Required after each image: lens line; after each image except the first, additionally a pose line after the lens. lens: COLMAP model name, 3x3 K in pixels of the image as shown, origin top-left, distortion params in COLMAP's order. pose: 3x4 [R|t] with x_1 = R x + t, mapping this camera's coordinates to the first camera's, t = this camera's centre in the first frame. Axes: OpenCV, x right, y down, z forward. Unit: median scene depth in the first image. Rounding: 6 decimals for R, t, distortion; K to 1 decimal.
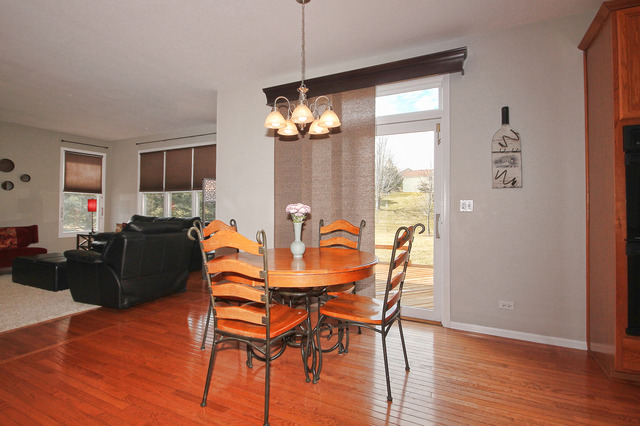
lens RADIAL K [[334.3, 0, 318.3], [0, 334.3, 200.6], [0, 0, 1]] dist [0.001486, 0.000089]
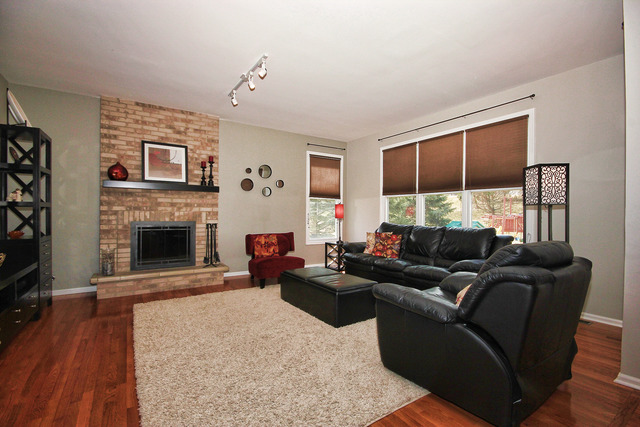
lens RADIAL K [[300.9, 0, 321.3], [0, 300.9, 215.4], [0, 0, 1]] dist [0.001040, 0.000115]
pose [[0.872237, 0.003792, -0.489069, -0.306092], [0.010414, 0.999599, 0.026322, 0.003591], [0.488973, -0.028052, 0.871848, 0.258218]]
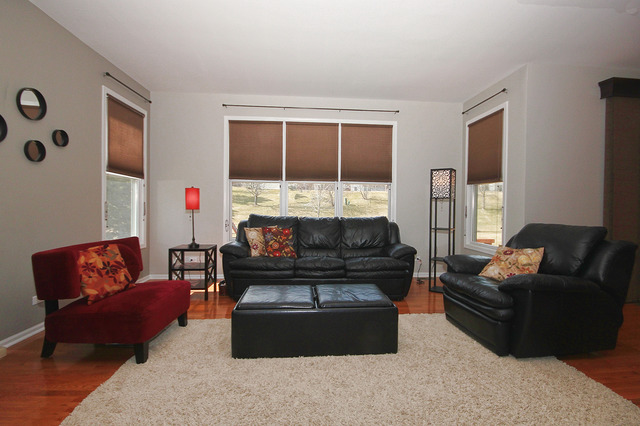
lens RADIAL K [[300.9, 0, 321.3], [0, 300.9, 214.9], [0, 0, 1]] dist [0.001040, 0.000115]
pose [[0.851031, -0.010979, 0.525001, -0.723377], [-0.021300, 0.998237, 0.055403, 0.008428], [-0.524684, -0.058332, 0.849297, 0.406951]]
